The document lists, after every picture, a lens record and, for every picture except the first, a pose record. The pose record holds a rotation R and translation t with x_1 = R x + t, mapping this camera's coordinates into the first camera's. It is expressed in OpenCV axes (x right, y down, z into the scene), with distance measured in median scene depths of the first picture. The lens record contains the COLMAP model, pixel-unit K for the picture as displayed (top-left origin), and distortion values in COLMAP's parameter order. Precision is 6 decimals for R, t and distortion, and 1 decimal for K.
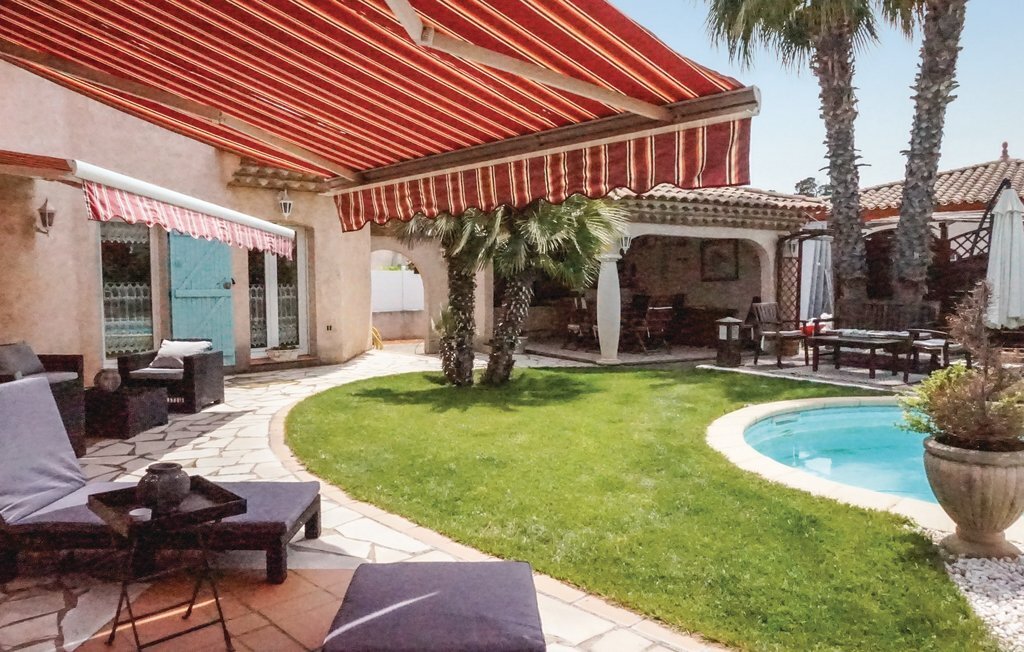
lens RADIAL K [[763.4, 0, 512.0], [0, 763.4, 326.0], [0, 0, 1]] dist [-0.056624, 0.086774]
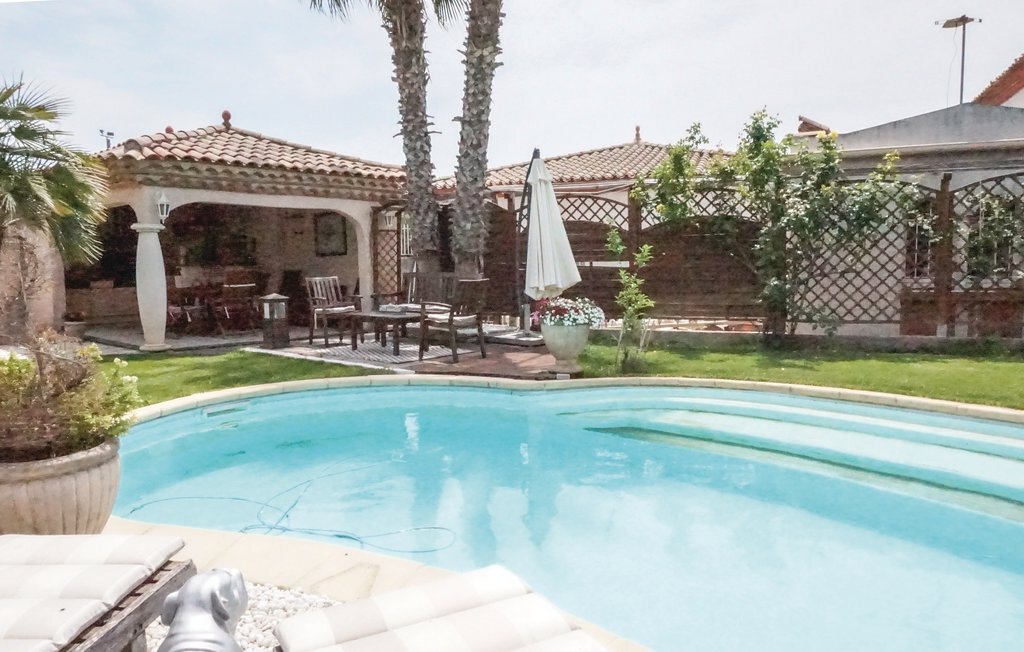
lens RADIAL K [[763.4, 0, 512.0], [0, 763.4, 326.0], [0, 0, 1]] dist [-0.056624, 0.086774]
pose [[0.954889, -0.028739, 0.295570, 0.266841], [0.021354, 0.999375, 0.028184, 0.006907], [-0.296195, -0.020601, 0.954905, 0.047978]]
